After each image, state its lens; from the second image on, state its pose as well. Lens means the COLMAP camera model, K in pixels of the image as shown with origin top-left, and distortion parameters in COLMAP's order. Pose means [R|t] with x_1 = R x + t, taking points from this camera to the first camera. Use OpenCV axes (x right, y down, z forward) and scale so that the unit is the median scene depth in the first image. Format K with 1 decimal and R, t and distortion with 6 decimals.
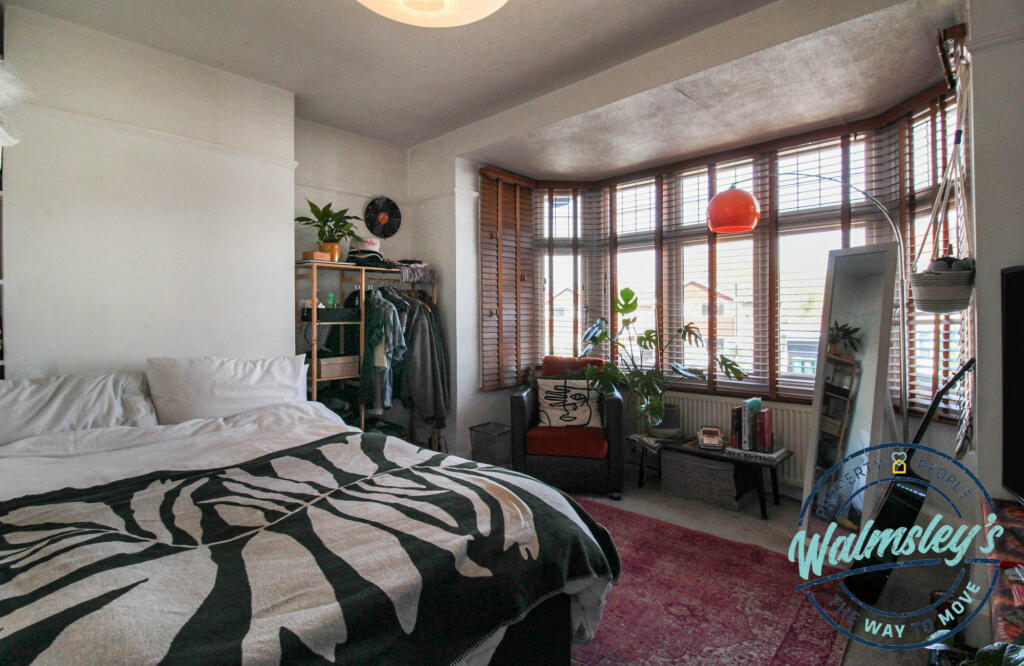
lens RADIAL K [[494.5, 0, 512.6], [0, 494.5, 313.1], [0, 0, 1]] dist [-0.000649, 0.000425]
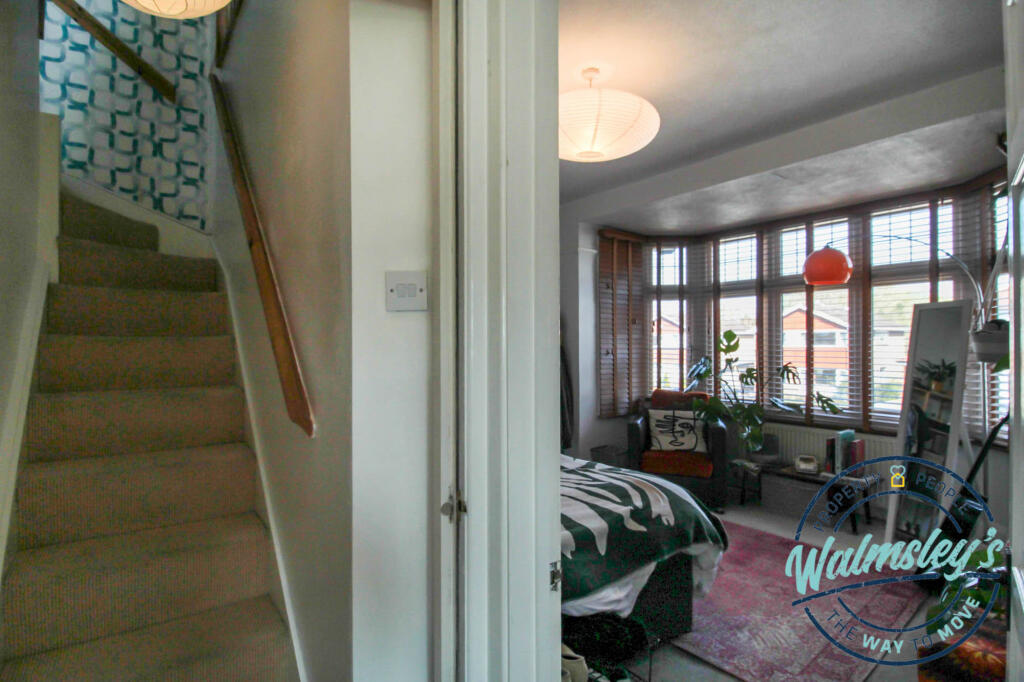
lens RADIAL K [[494.3, 0, 525.5], [0, 494.3, 343.6], [0, 0, 1]] dist [-0.004672, -0.001410]
pose [[0.987589, 0.000723, -0.157057, -0.060256], [-0.000301, 0.999996, 0.002709, -0.027869], [0.157058, -0.002628, 0.987586, -0.218267]]
